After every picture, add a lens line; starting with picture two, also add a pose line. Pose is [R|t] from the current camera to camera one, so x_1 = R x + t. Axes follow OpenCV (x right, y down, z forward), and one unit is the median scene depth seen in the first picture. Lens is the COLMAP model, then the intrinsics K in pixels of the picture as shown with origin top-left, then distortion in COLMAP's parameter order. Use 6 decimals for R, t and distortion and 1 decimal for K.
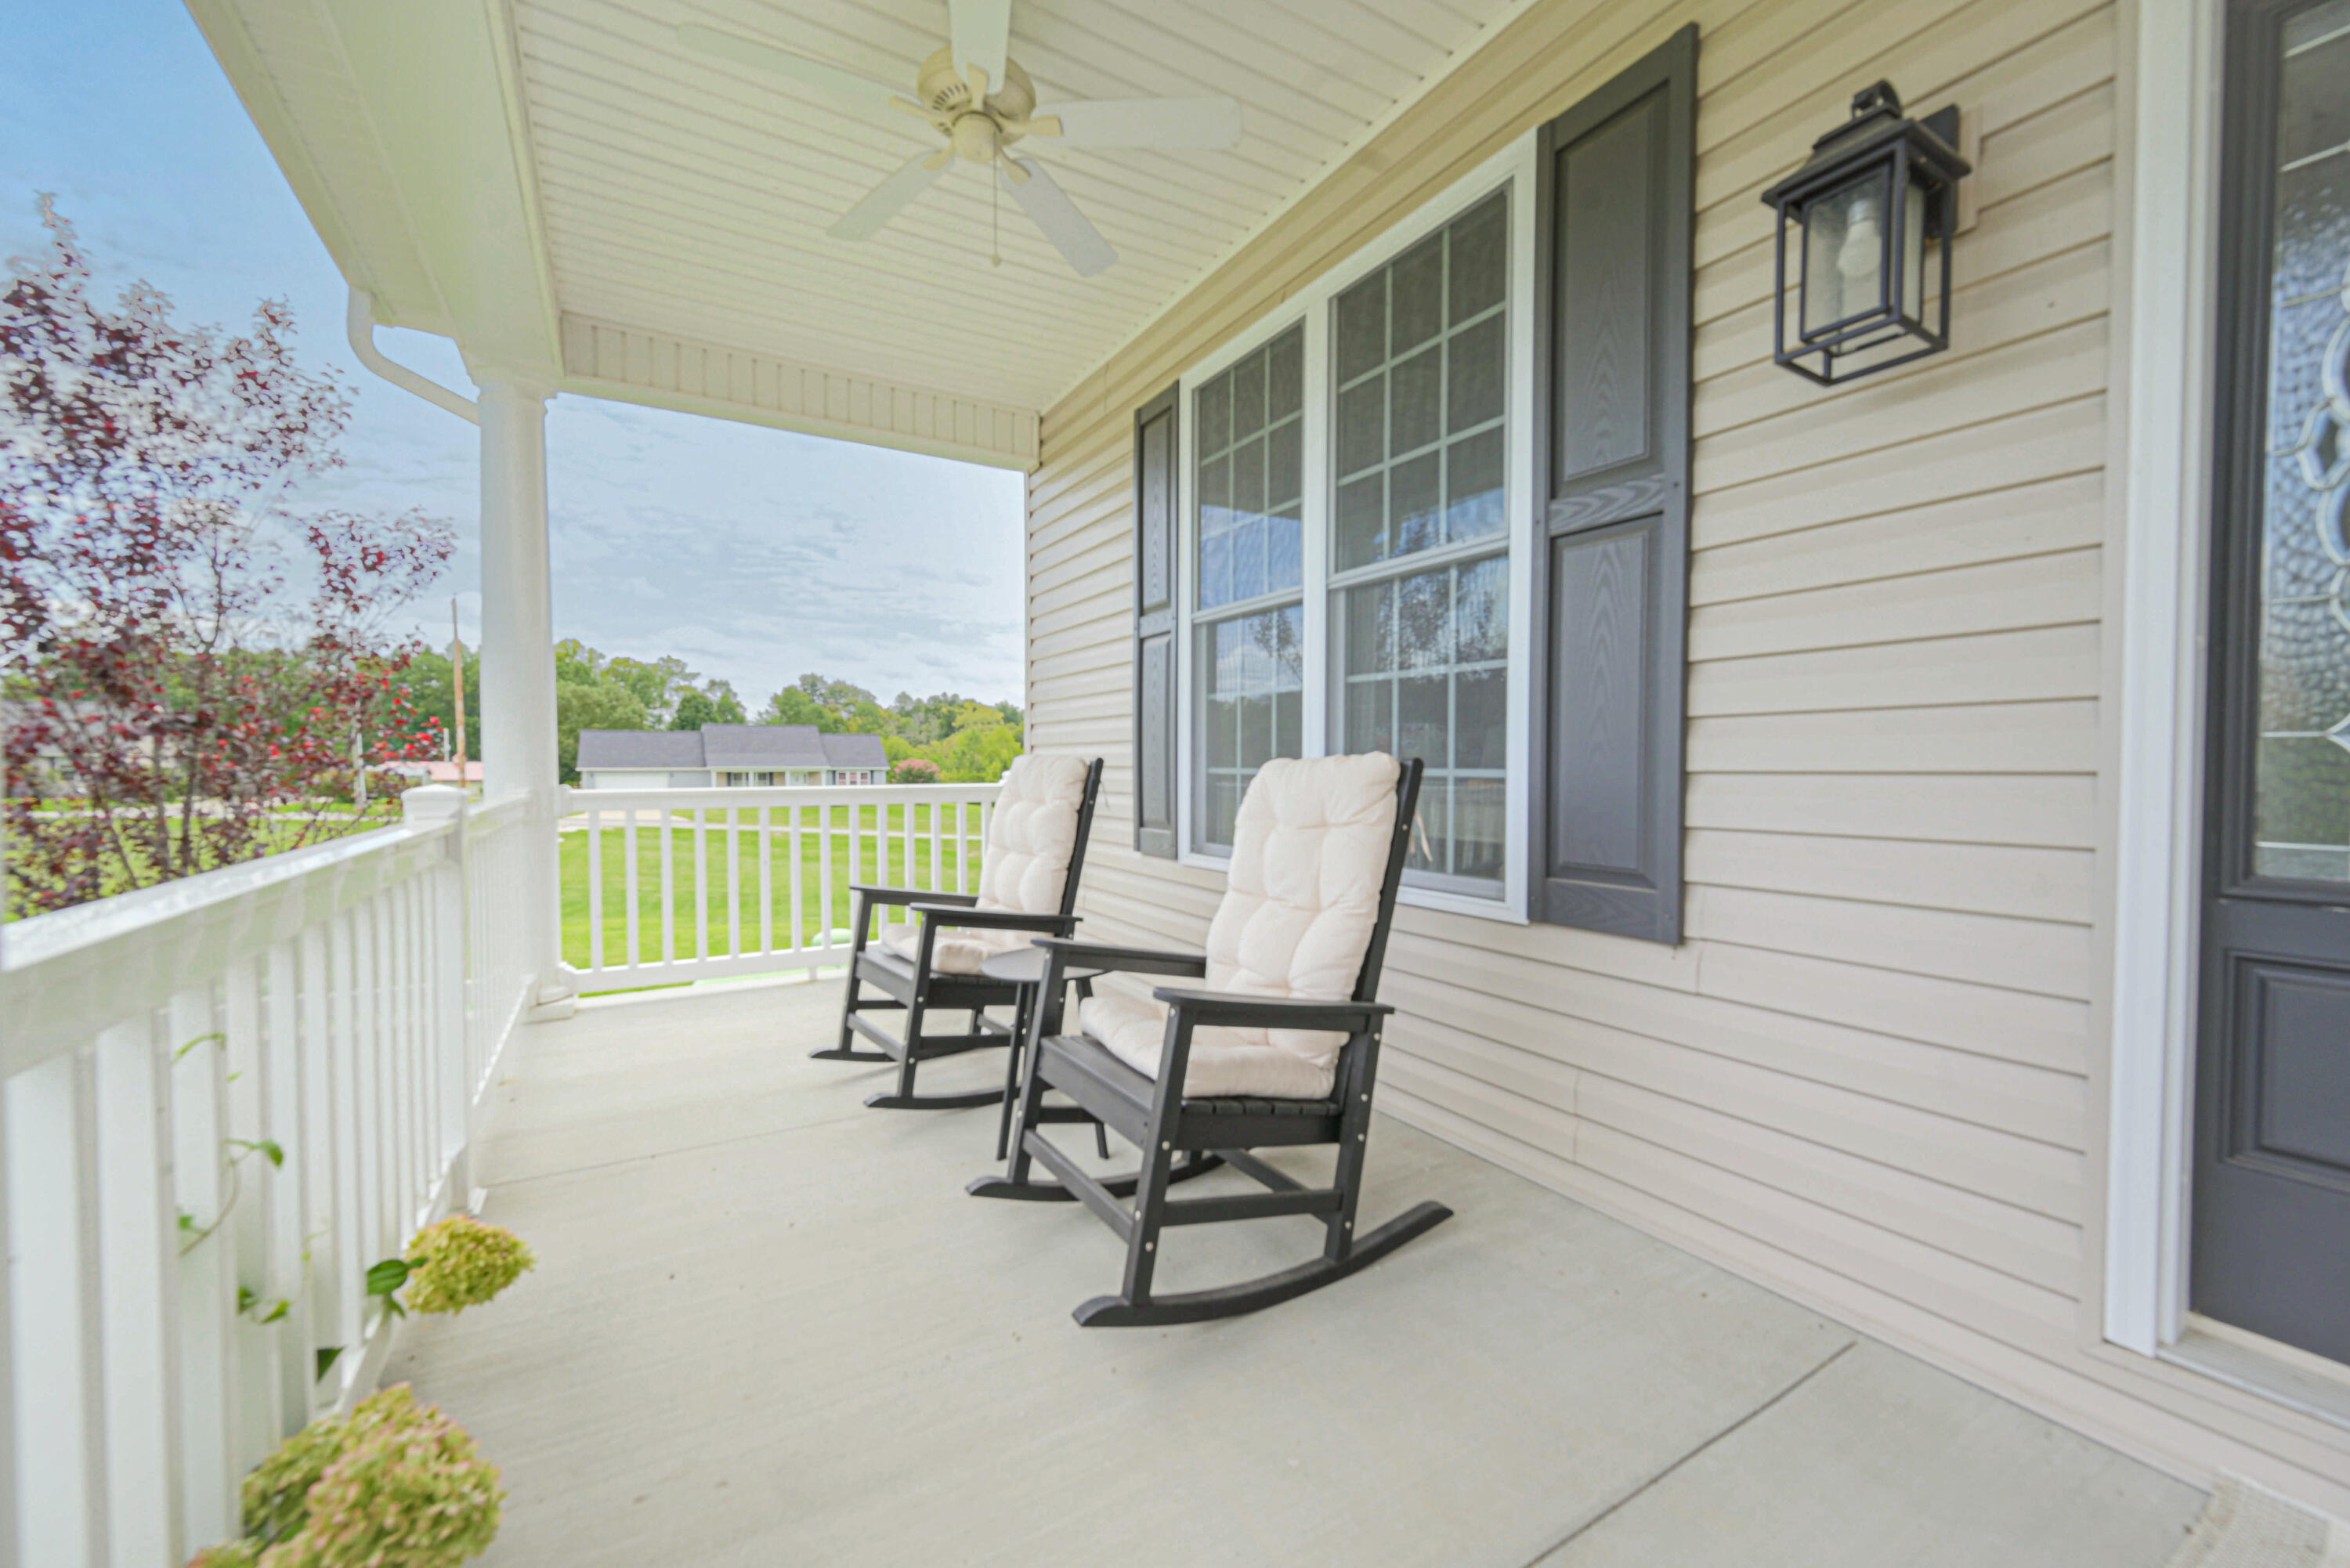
lens RADIAL K [[917.7, 0, 1175.0], [0, 917.7, 784.0], [0, 0, 1]] dist [0.000518, 0.000078]
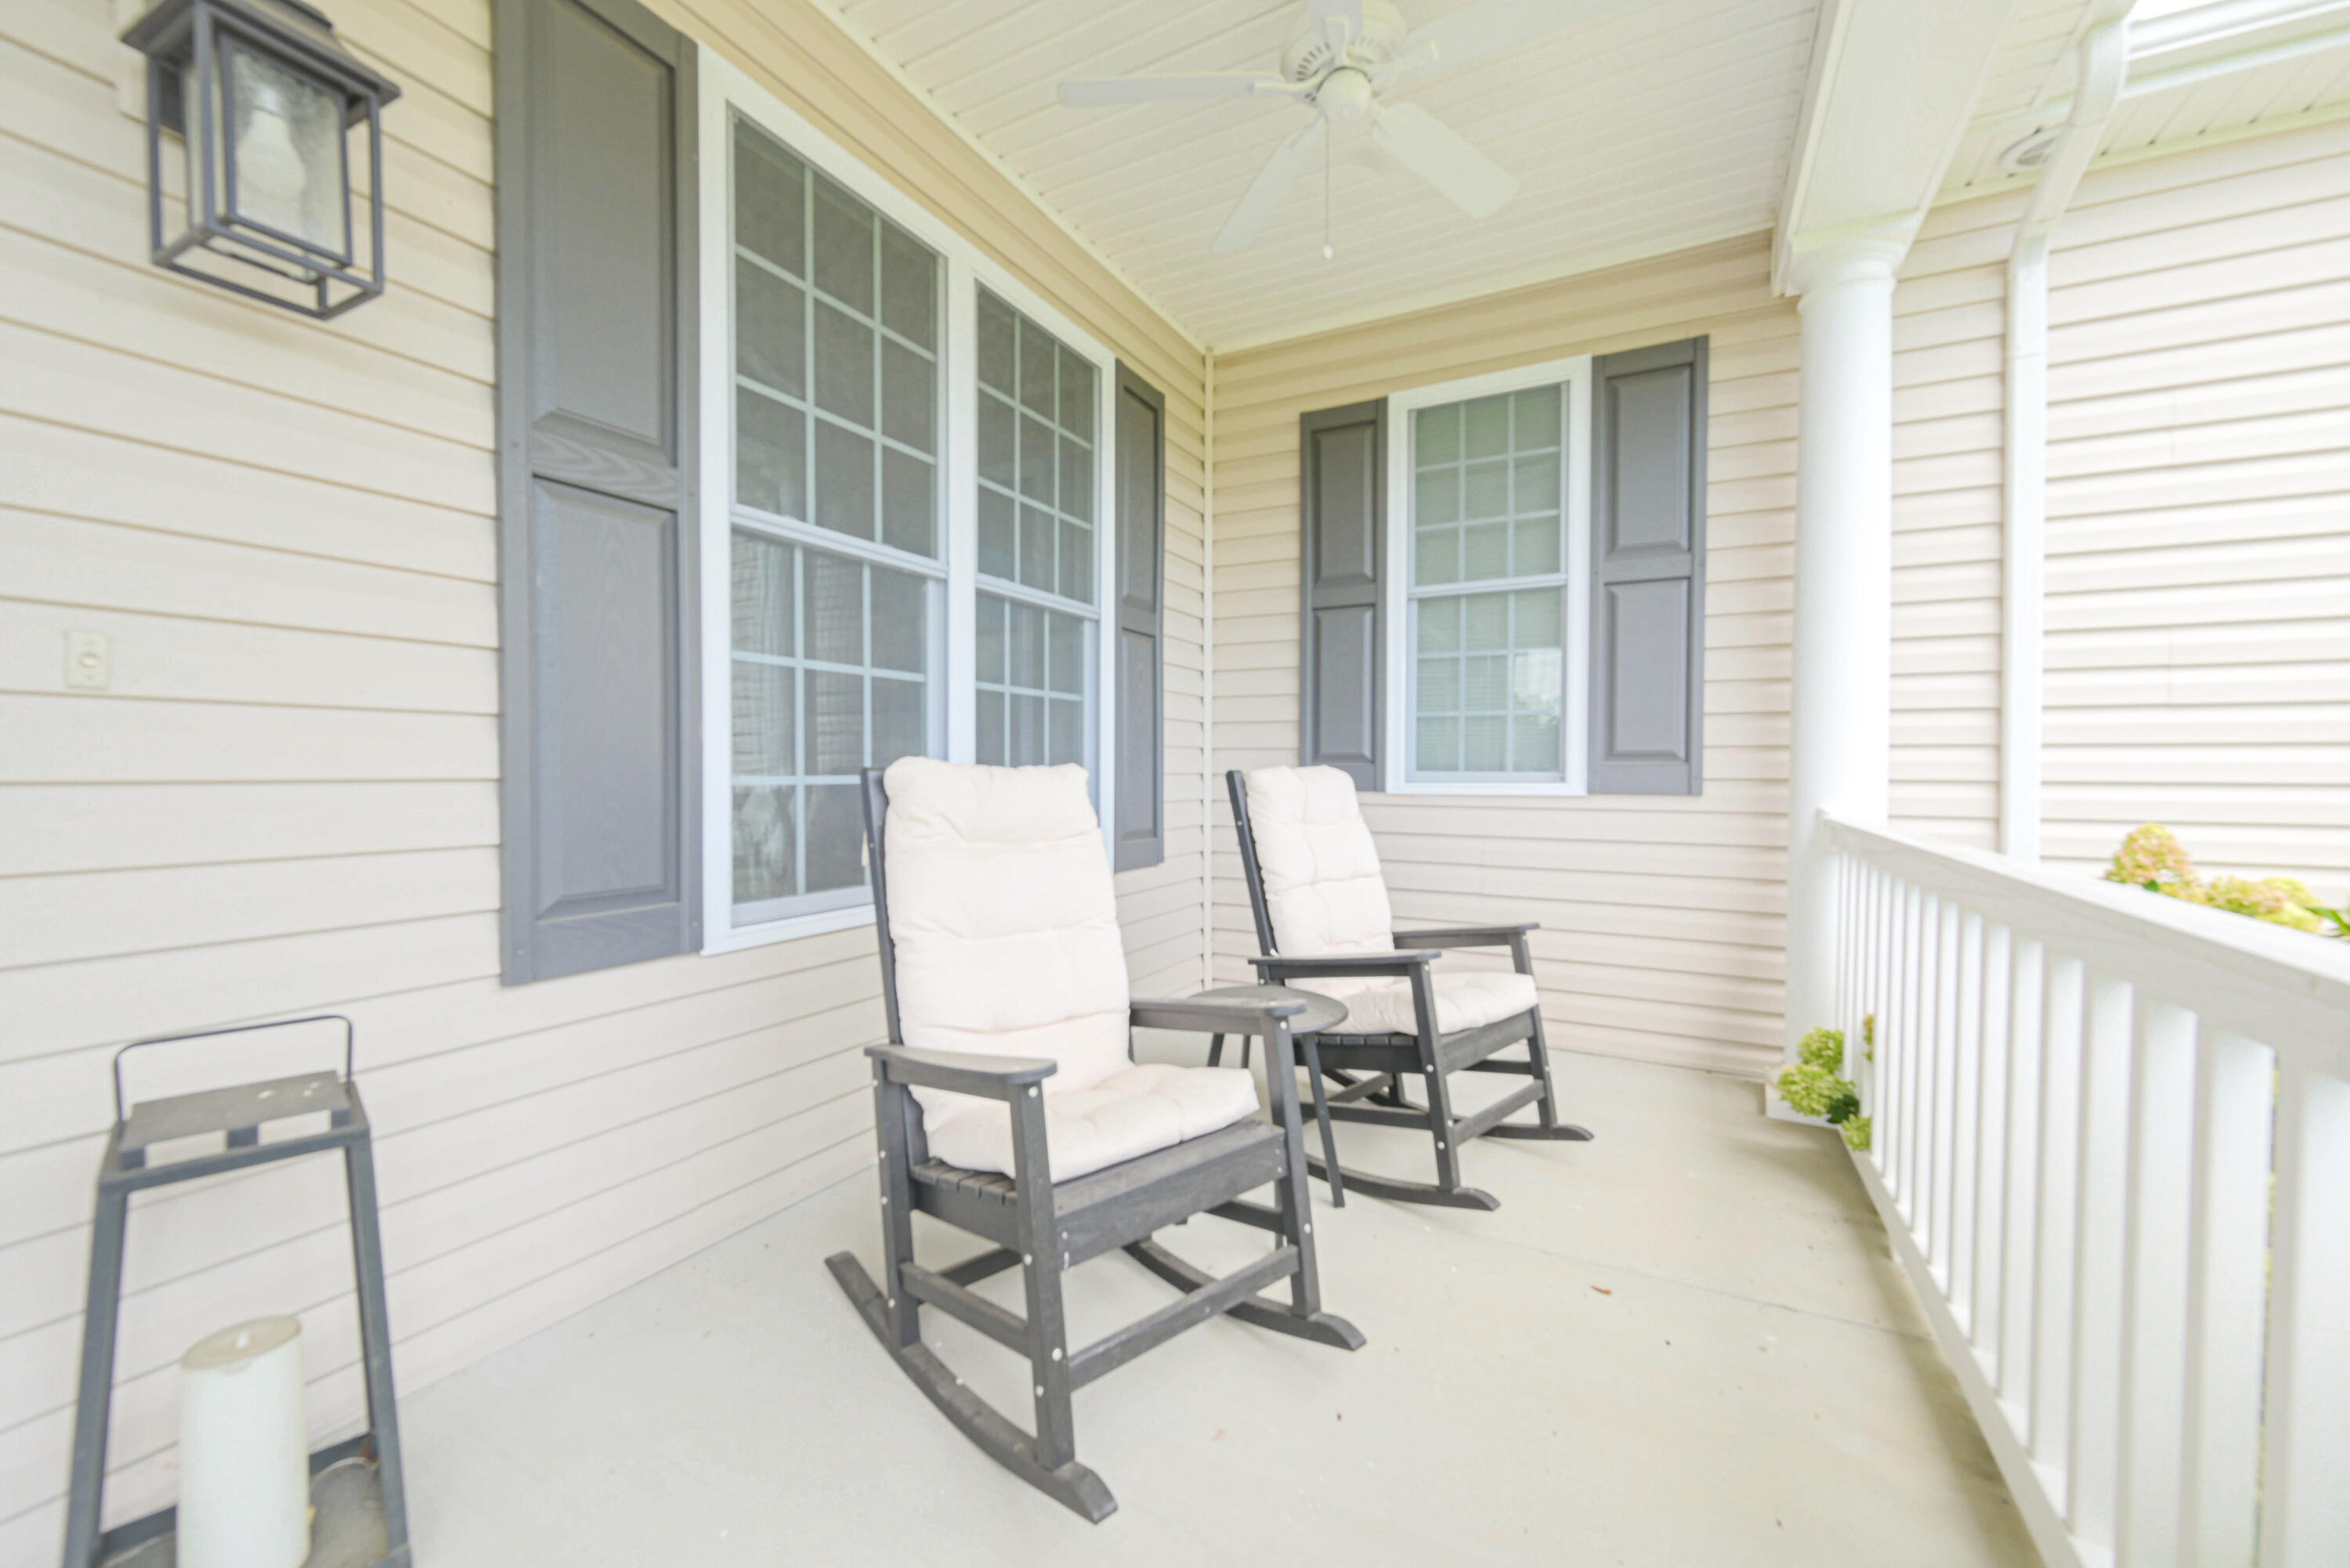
lens RADIAL K [[917.7, 0, 1175.0], [0, 917.7, 784.0], [0, 0, 1]] dist [0.000518, 0.000078]
pose [[-0.516633, -0.028263, 0.855740, -0.695636], [0.012671, 0.999093, 0.040647, -0.042388], [-0.856113, 0.031843, -0.515807, 1.222668]]
